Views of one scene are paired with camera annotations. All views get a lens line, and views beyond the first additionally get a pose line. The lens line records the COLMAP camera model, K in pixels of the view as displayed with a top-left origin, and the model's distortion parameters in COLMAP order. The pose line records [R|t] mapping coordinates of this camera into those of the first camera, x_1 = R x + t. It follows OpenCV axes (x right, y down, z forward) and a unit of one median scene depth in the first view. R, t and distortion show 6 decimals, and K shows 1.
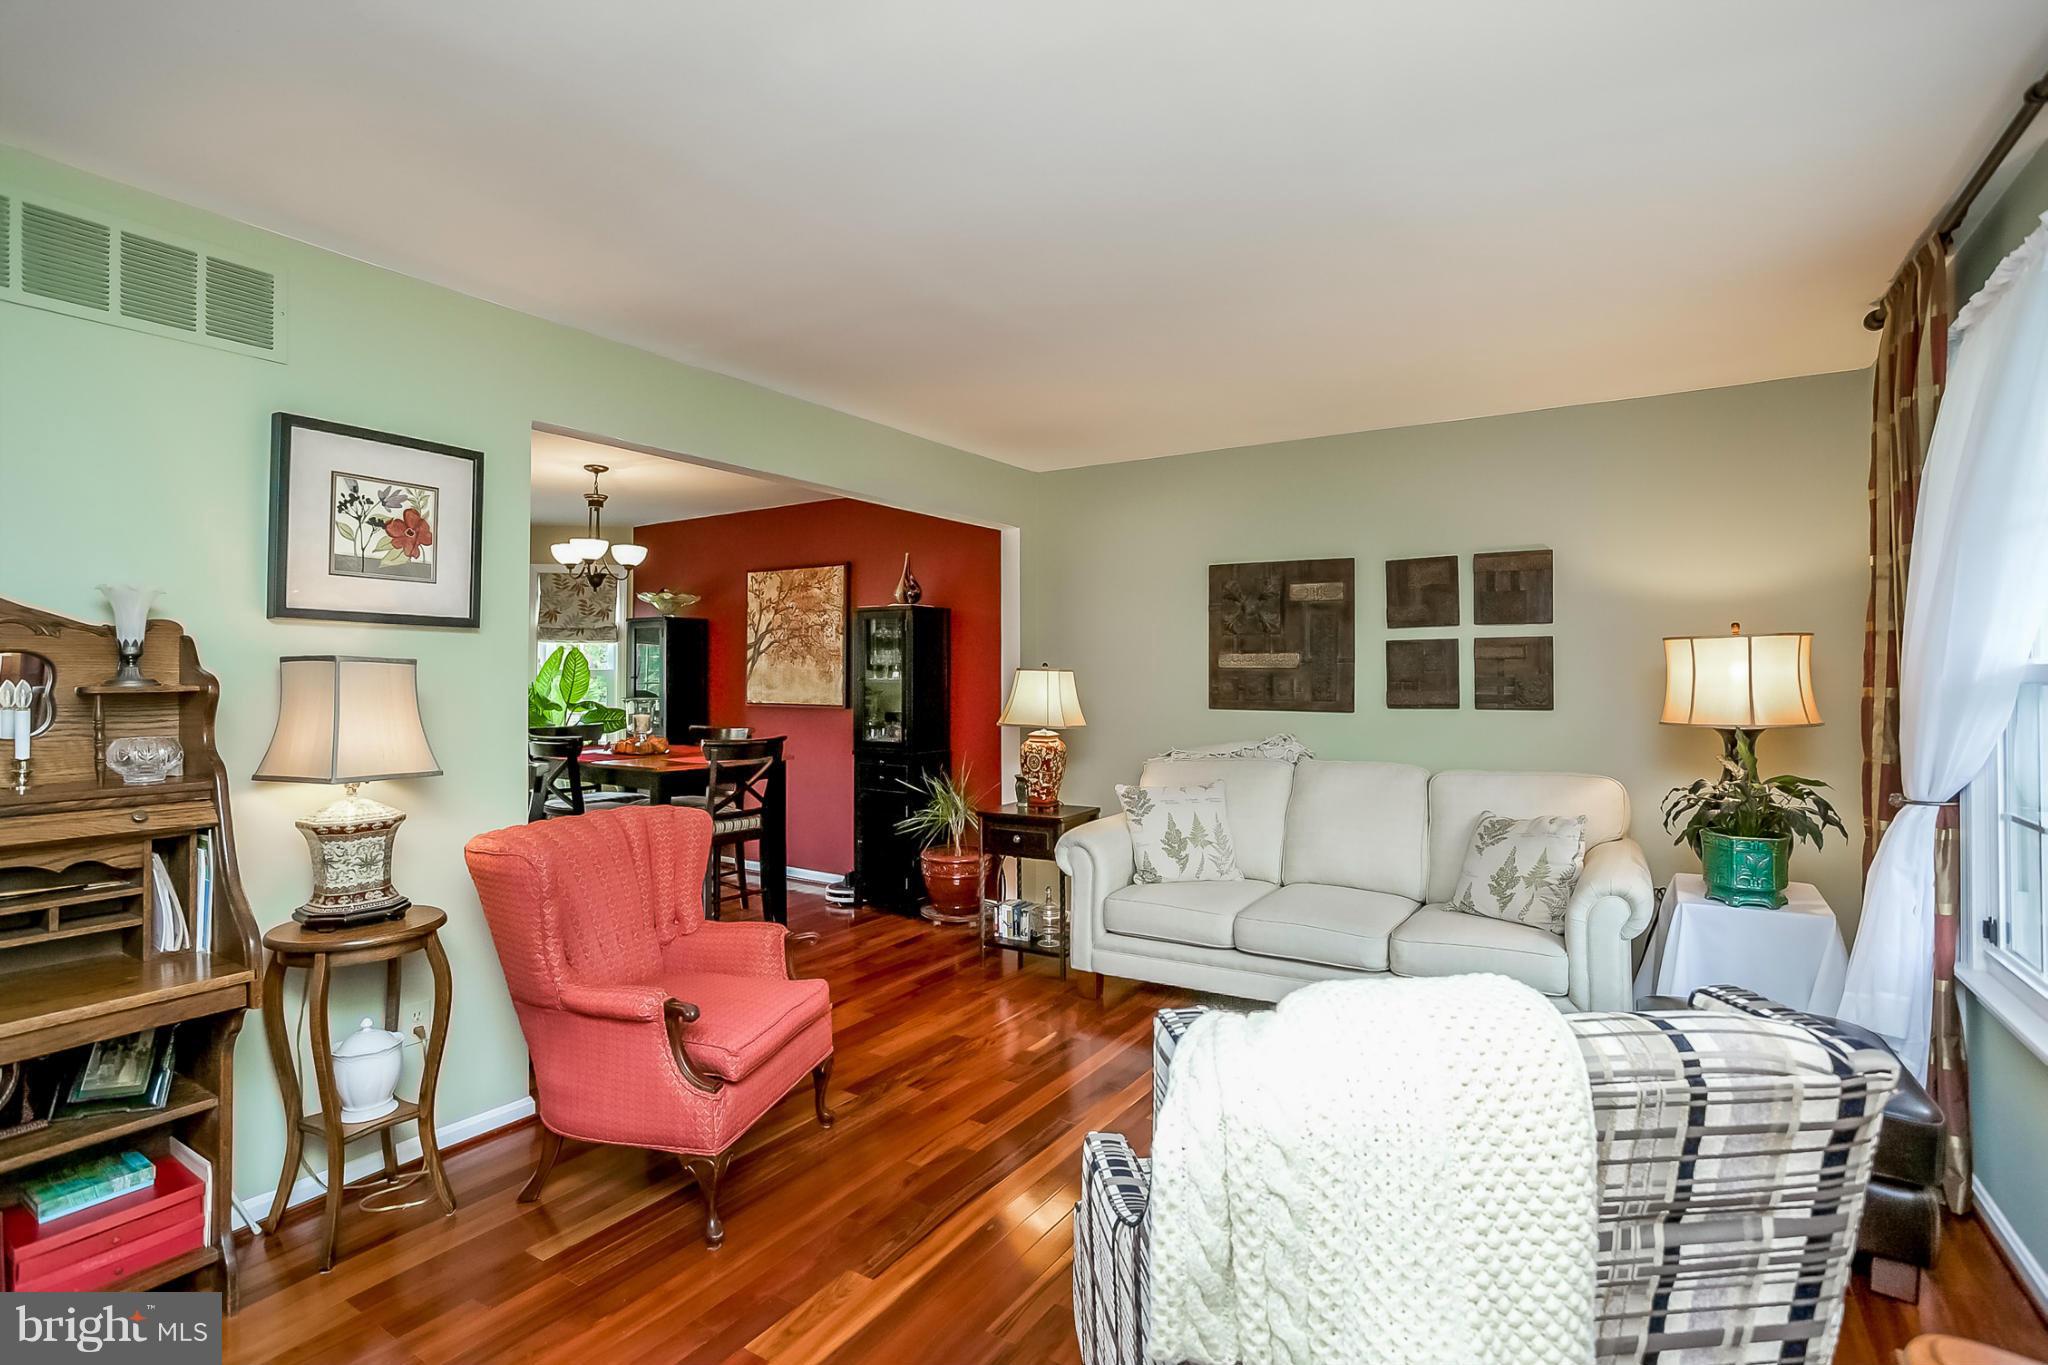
lens RADIAL K [[1004.2, 0, 1007.7], [0, 1004.2, 662.4], [0, 0, 1]] dist [-0.040875, 0.020928]
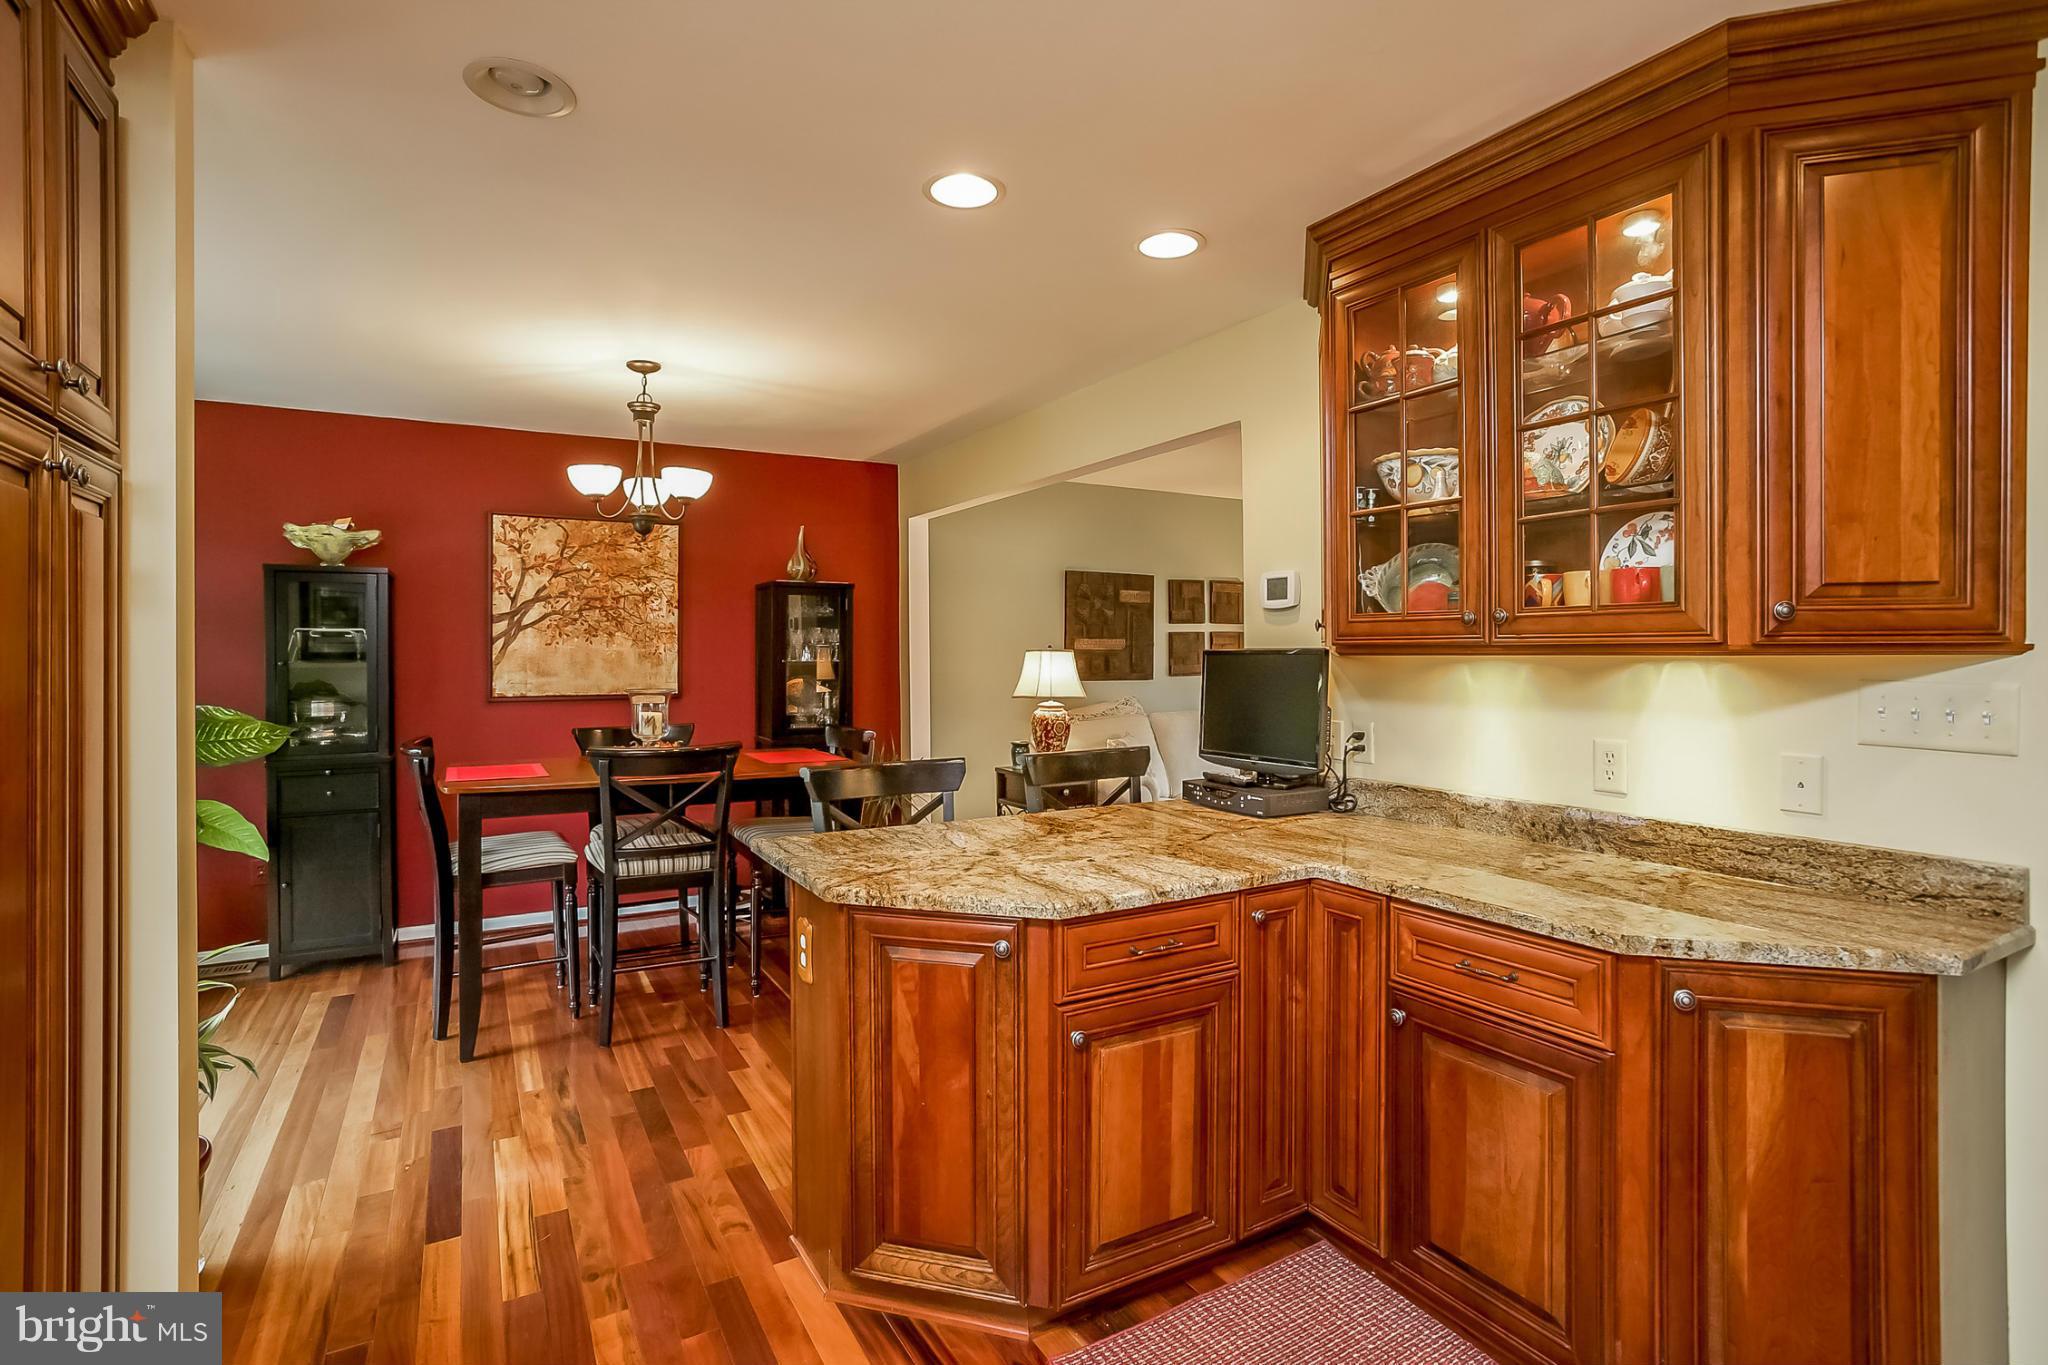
lens RADIAL K [[1004.2, 0, 999.3], [0, 1004.2, 665.5], [0, 0, 1]] dist [-0.040875, 0.020928]
pose [[0.459379, -0.012592, 0.888151, -1.087149], [-0.007928, 0.999802, 0.018276, 0.003408], [-0.888205, -0.015437, 0.459188, 0.524733]]
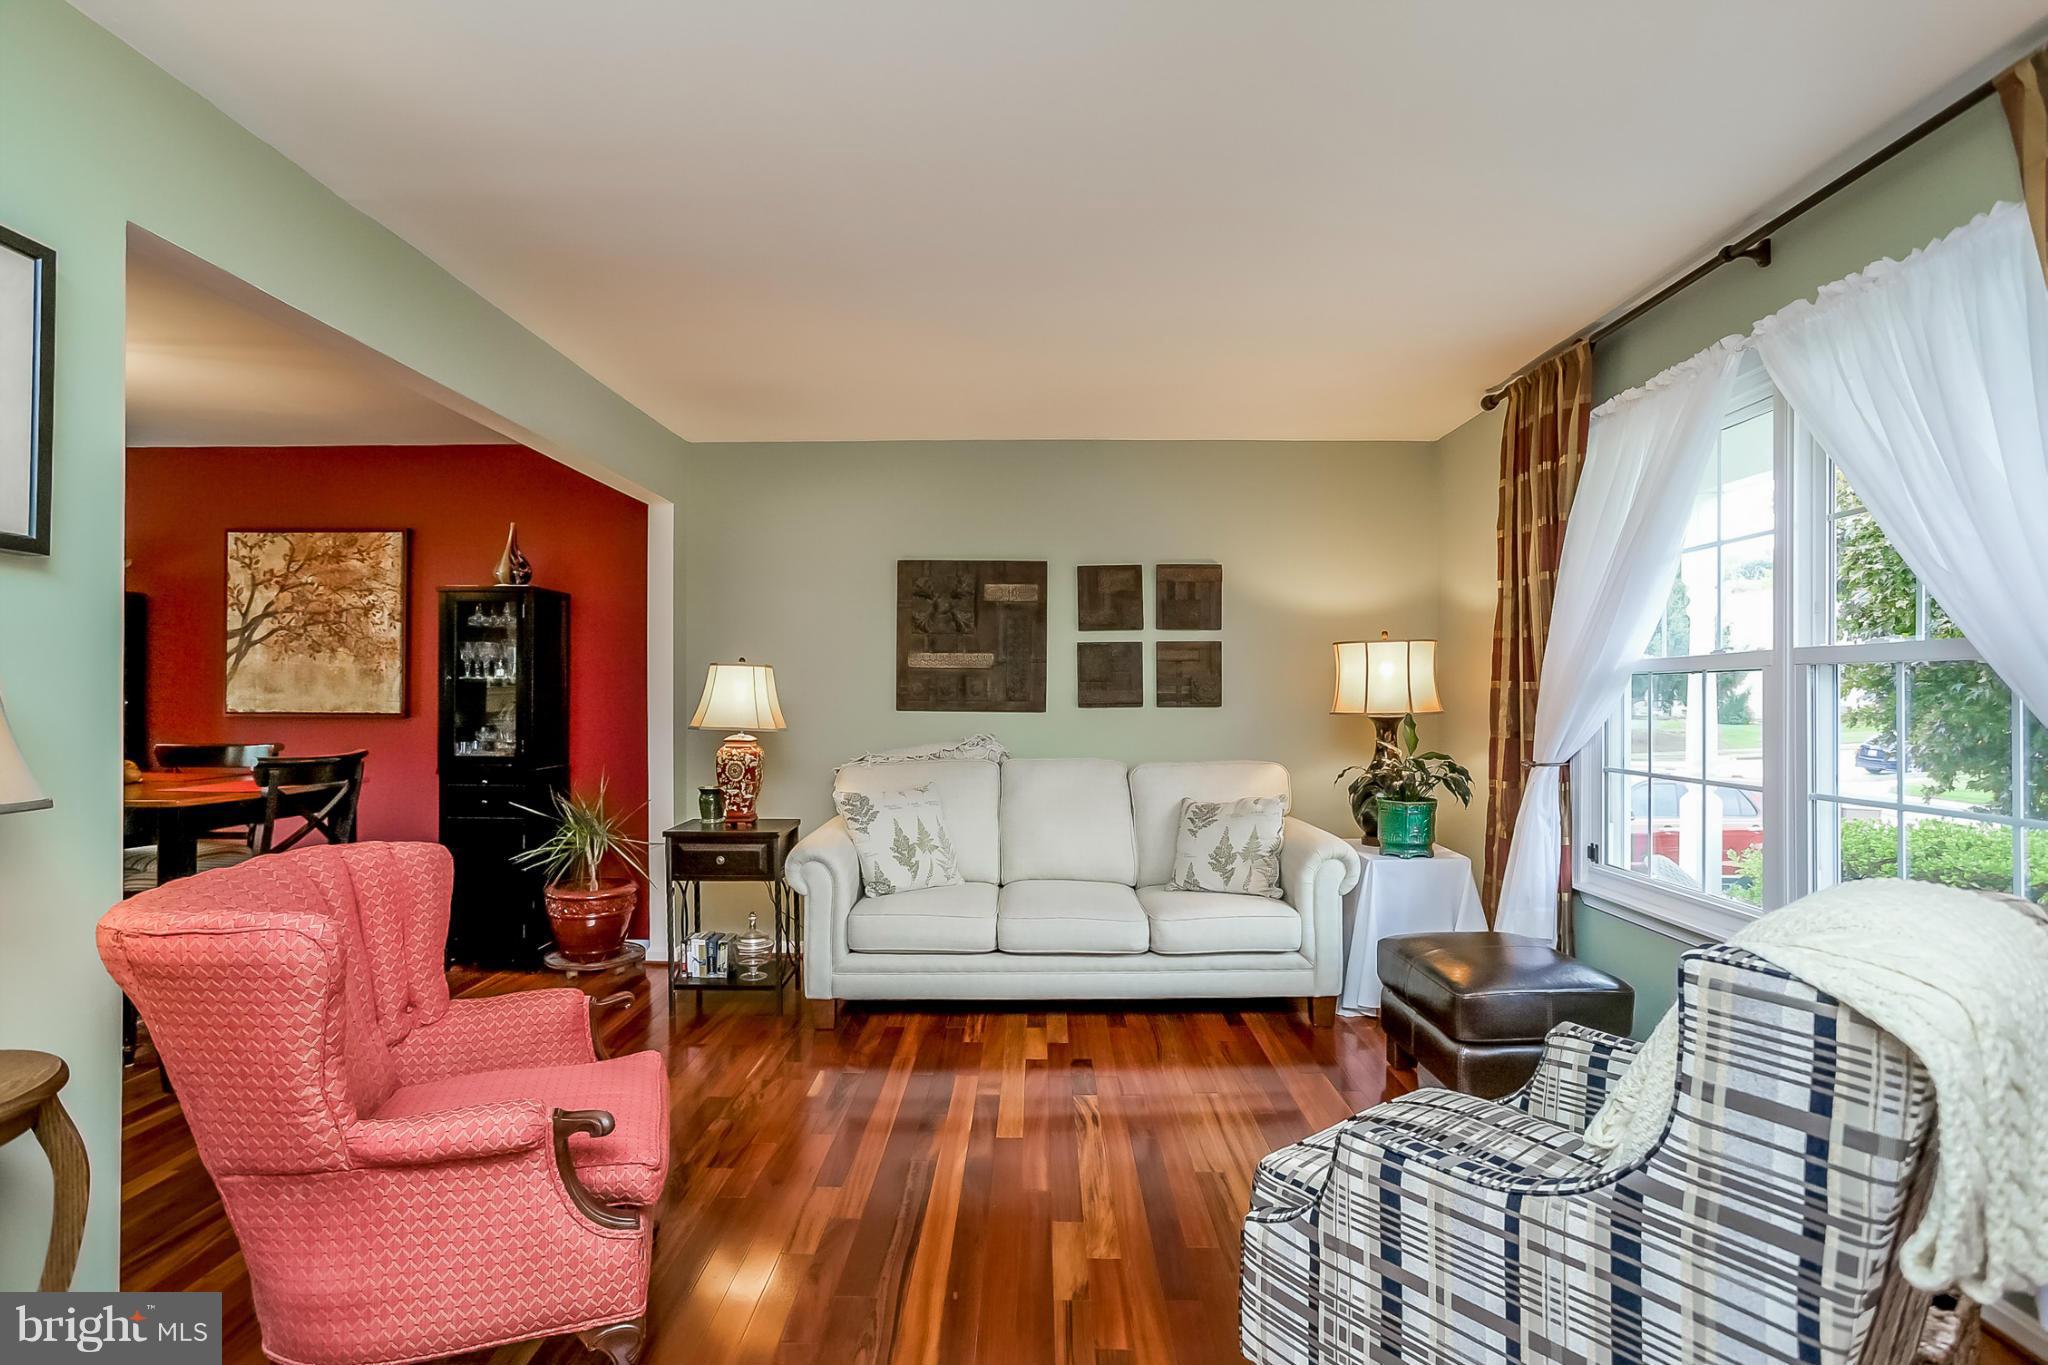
lens RADIAL K [[1004.2, 0, 1011.0], [0, 1004.2, 692.0], [0, 0, 1]] dist [-0.040875, 0.020928]
pose [[0.848349, 0.004317, 0.529420, -0.234694], [-0.009454, 0.999931, 0.006995, 0.023153], [-0.529353, -0.010939, 0.848331, 0.141059]]
